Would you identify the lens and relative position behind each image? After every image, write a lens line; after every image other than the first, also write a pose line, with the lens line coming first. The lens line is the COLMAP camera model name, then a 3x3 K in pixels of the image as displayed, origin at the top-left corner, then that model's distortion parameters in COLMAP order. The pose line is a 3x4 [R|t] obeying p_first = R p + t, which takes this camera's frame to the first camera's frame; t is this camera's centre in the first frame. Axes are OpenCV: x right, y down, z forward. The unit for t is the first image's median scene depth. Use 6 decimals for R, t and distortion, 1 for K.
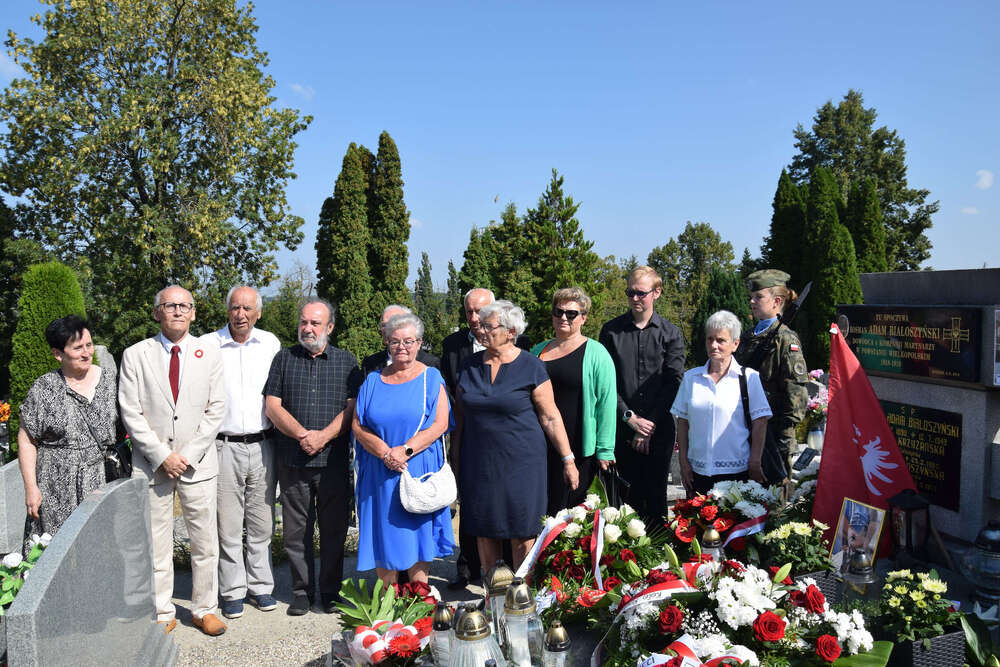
lens RADIAL K [[776.9, 0, 500.5], [0, 776.9, 342.7], [0, 0, 1]] dist [-0.151150, 0.098354]
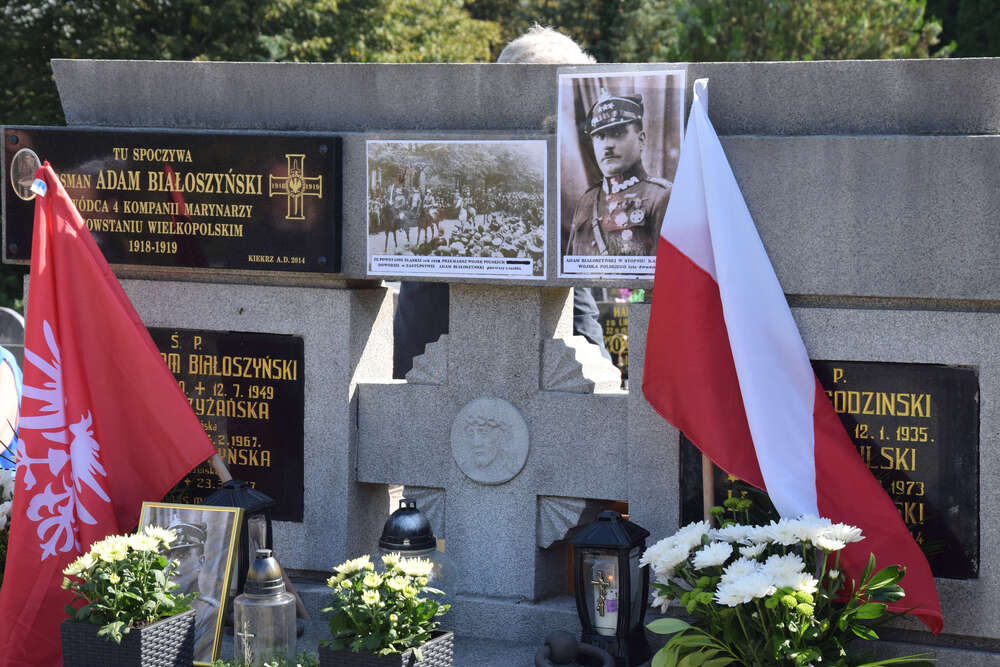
lens RADIAL K [[2846.4, 0, 501.9], [0, 2846.4, 329.9], [0, 0, 1]] dist [0.747318, 0.000000]
pose [[0.665374, -0.033116, 0.745775, -0.112540], [0.024732, 0.999445, 0.022314, 0.006816], [-0.746100, 0.003598, 0.665824, -0.065795]]
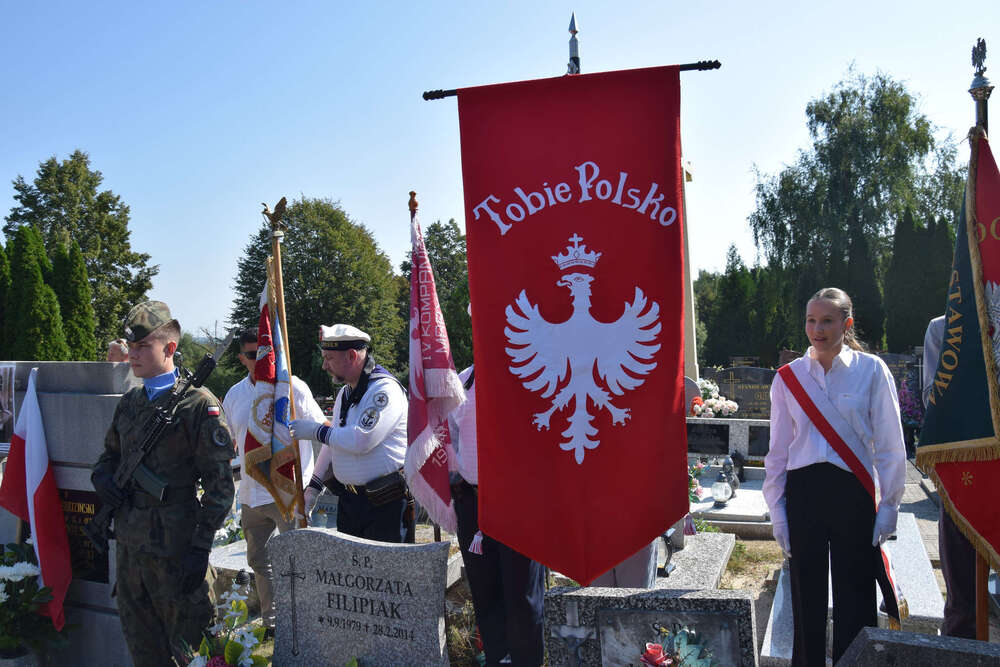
lens RADIAL K [[784.2, 0, 505.4], [0, 784.2, 329.0], [0, 0, 1]] dist [-0.144771, 0.097807]
pose [[0.605792, 0.018797, 0.795401, 0.026275], [0.053286, 0.996518, -0.064134, -0.001633], [-0.793837, 0.081236, 0.602681, -0.082622]]
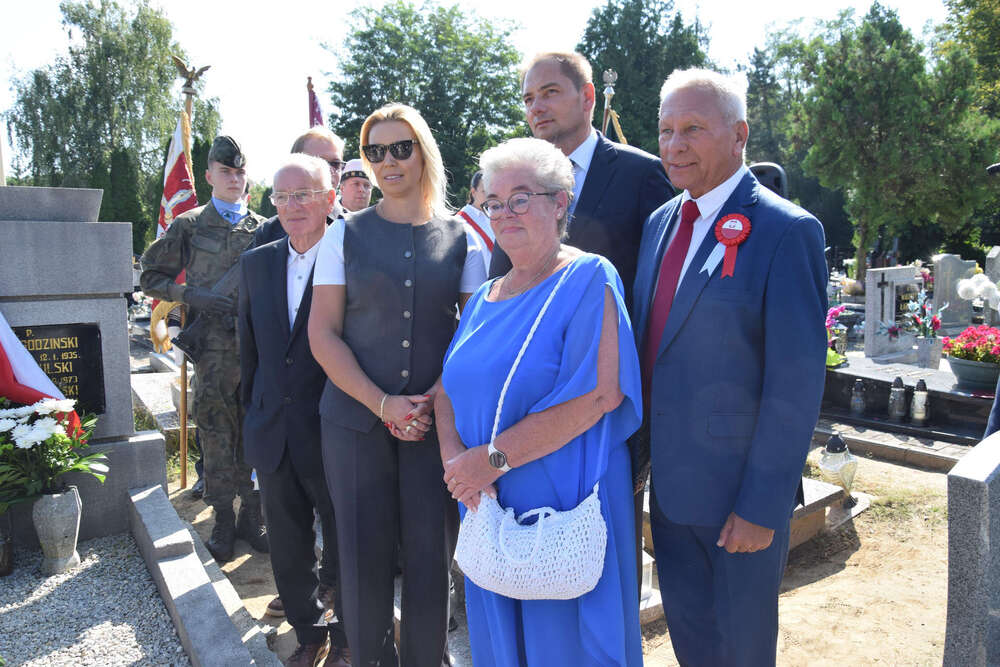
lens RADIAL K [[765.6, 0, 514.6], [0, 765.6, 342.4], [0, 0, 1]] dist [-0.092417, 0.024795]
pose [[-0.345528, -0.093574, 0.933731, -0.065489], [0.054619, 0.991324, 0.119557, 0.007328], [-0.936817, 0.092310, -0.337420, 0.043638]]
